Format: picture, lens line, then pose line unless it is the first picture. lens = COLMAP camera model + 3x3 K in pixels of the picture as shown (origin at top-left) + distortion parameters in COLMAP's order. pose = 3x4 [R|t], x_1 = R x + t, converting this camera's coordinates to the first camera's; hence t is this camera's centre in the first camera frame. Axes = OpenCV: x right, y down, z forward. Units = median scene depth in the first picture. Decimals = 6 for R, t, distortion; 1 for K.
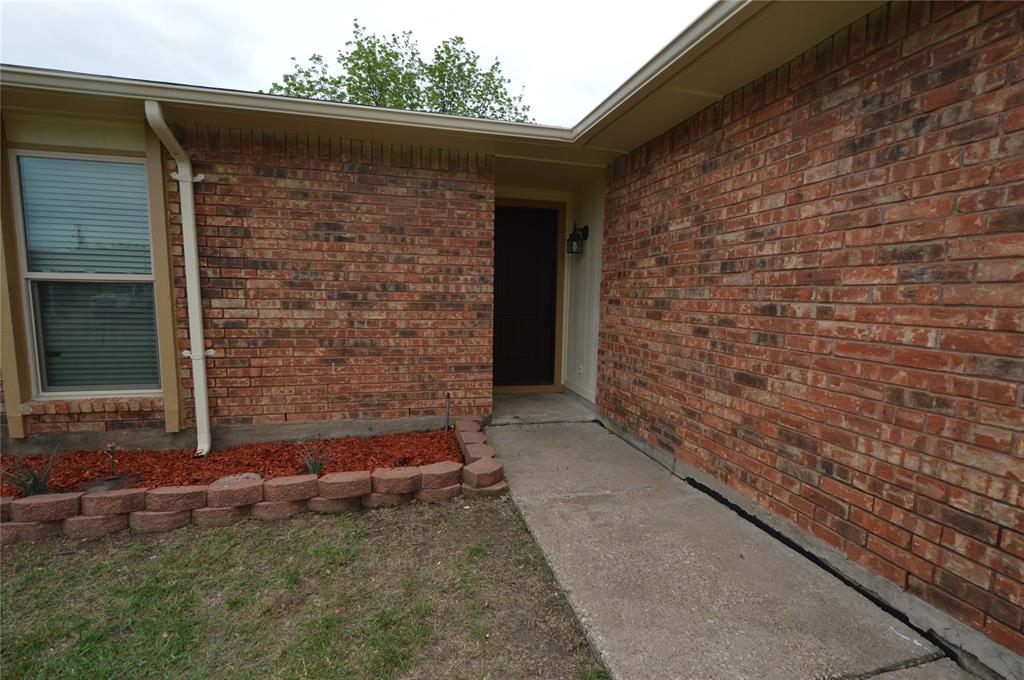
lens RADIAL K [[456.5, 0, 510.6], [0, 456.5, 350.9], [0, 0, 1]] dist [0.003007, -0.005481]
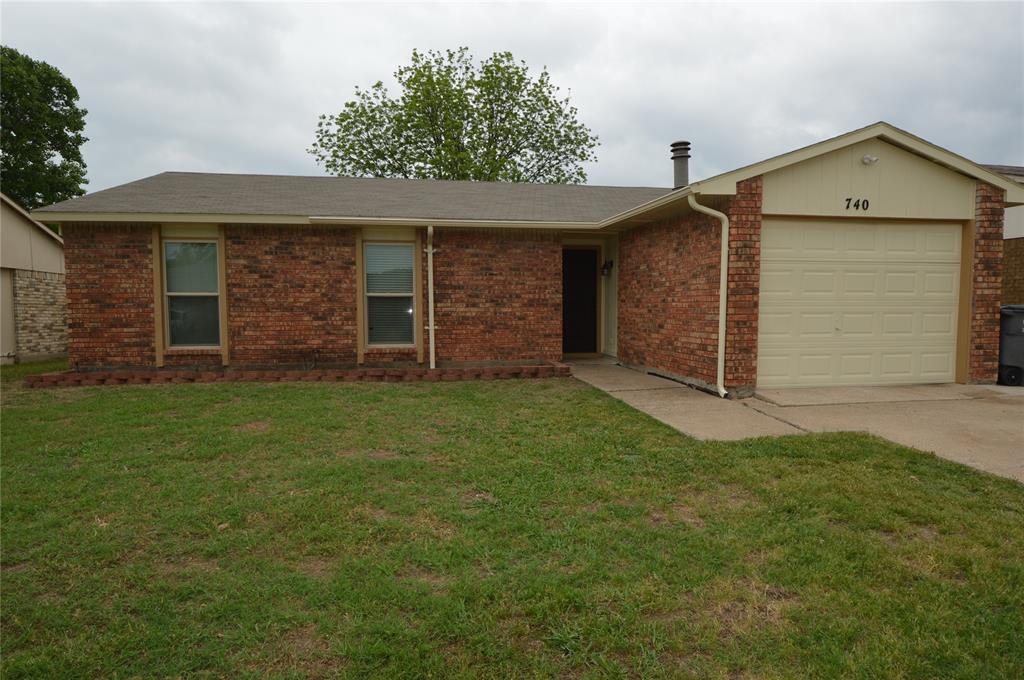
lens RADIAL K [[619.2, 0, 513.9], [0, 619.2, 349.9], [0, 0, 1]] dist [0.003776, 0.000309]
pose [[0.996862, -0.015746, -0.077574, -0.045988], [0.011537, 0.998452, -0.054416, 0.269161], [0.078311, 0.053350, 0.995500, -1.870513]]
